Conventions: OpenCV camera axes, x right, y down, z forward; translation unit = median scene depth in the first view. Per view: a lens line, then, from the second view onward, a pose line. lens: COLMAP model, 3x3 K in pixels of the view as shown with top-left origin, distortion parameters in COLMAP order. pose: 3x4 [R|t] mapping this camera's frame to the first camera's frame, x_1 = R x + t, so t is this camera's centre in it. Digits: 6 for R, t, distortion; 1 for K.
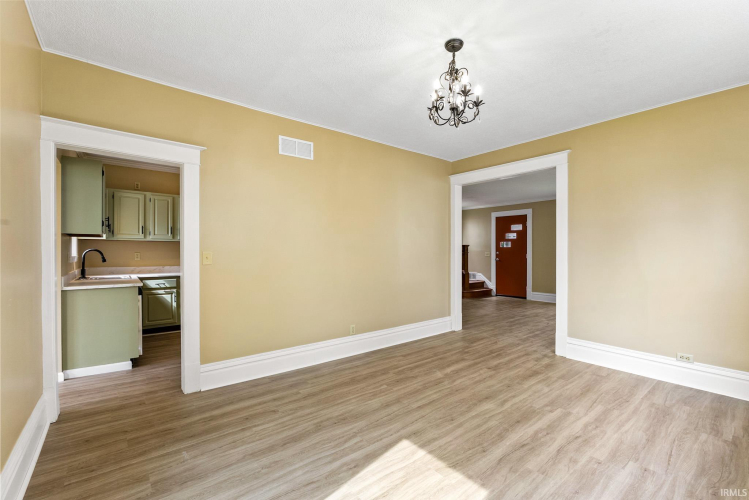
lens RADIAL K [[335.3, 0, 377.3], [0, 335.3, 253.3], [0, 0, 1]] dist [-0.011579, 0.001179]
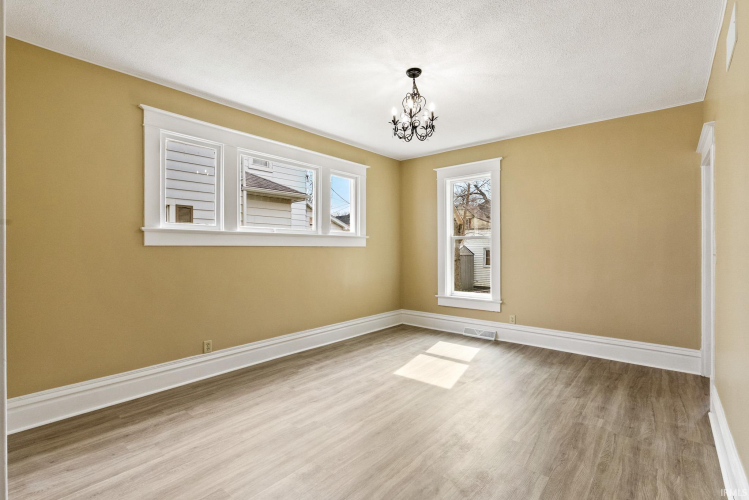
lens RADIAL K [[364.4, 0, 375.0], [0, 364.4, 246.4], [0, 0, 1]] dist [0.005611, 0.000425]
pose [[-0.984880, -0.000878, -0.173237, 0.419815], [0.000733, 0.999957, -0.009232, -0.000923], [0.173238, -0.009220, -0.984837, 1.606280]]
